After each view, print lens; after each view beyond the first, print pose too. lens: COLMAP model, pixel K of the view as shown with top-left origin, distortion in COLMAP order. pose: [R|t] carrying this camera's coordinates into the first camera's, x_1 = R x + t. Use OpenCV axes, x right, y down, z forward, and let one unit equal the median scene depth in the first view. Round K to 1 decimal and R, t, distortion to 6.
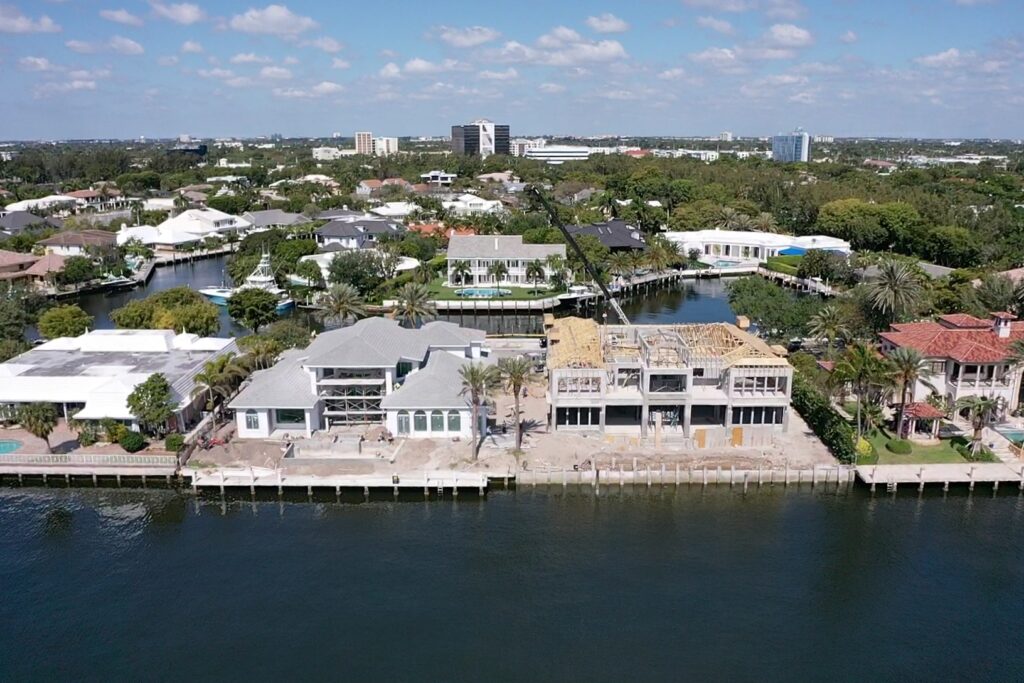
lens RADIAL K [[821.2, 0, 509.7], [0, 821.2, 323.1], [0, 0, 1]] dist [-0.068128, 0.019933]
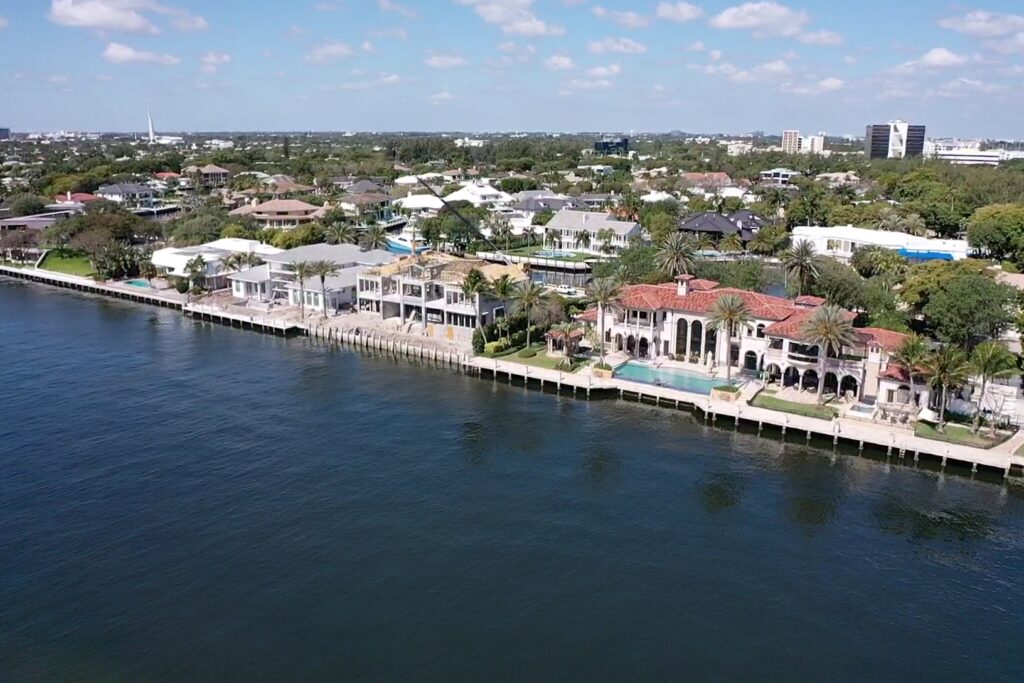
lens RADIAL K [[821.2, 0, 509.7], [0, 821.2, 323.1], [0, 0, 1]] dist [-0.068128, 0.019933]
pose [[0.835965, 0.132608, -0.532520, 1.155798], [-0.130685, 0.990554, 0.041514, 0.046293], [0.532995, 0.034888, 0.845399, -0.193246]]
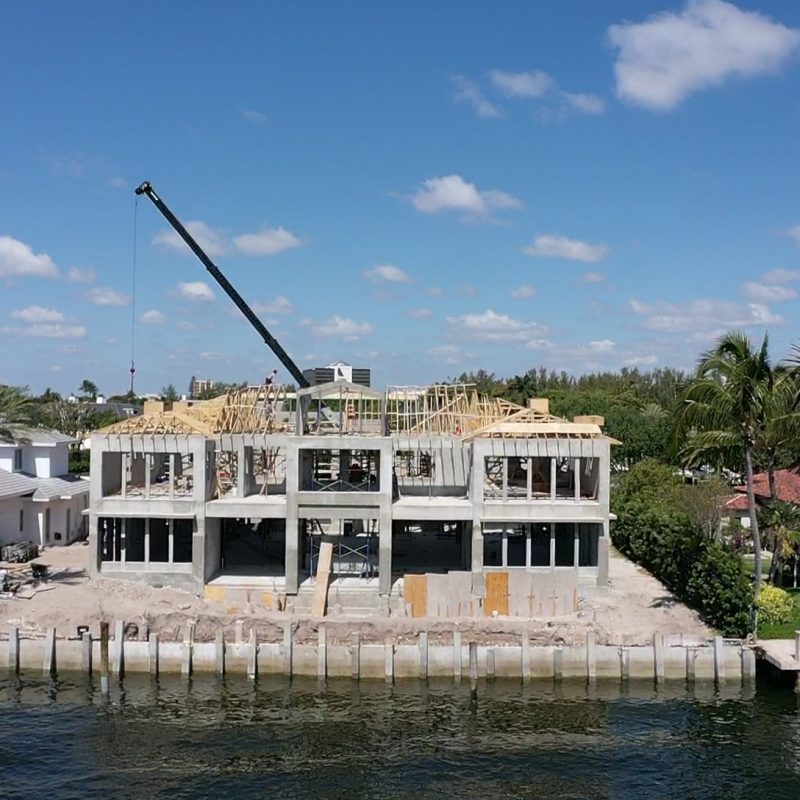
lens RADIAL K [[938.3, 0, 400.0], [0, 938.3, 400.0], [0, 0, 1]] dist [-0.048058, -0.007618]
pose [[0.999945, 0.010215, -0.002179, 0.225732], [-0.010439, 0.969972, -0.242993, 0.161912], [-0.000369, 0.243003, 0.970026, 0.470886]]
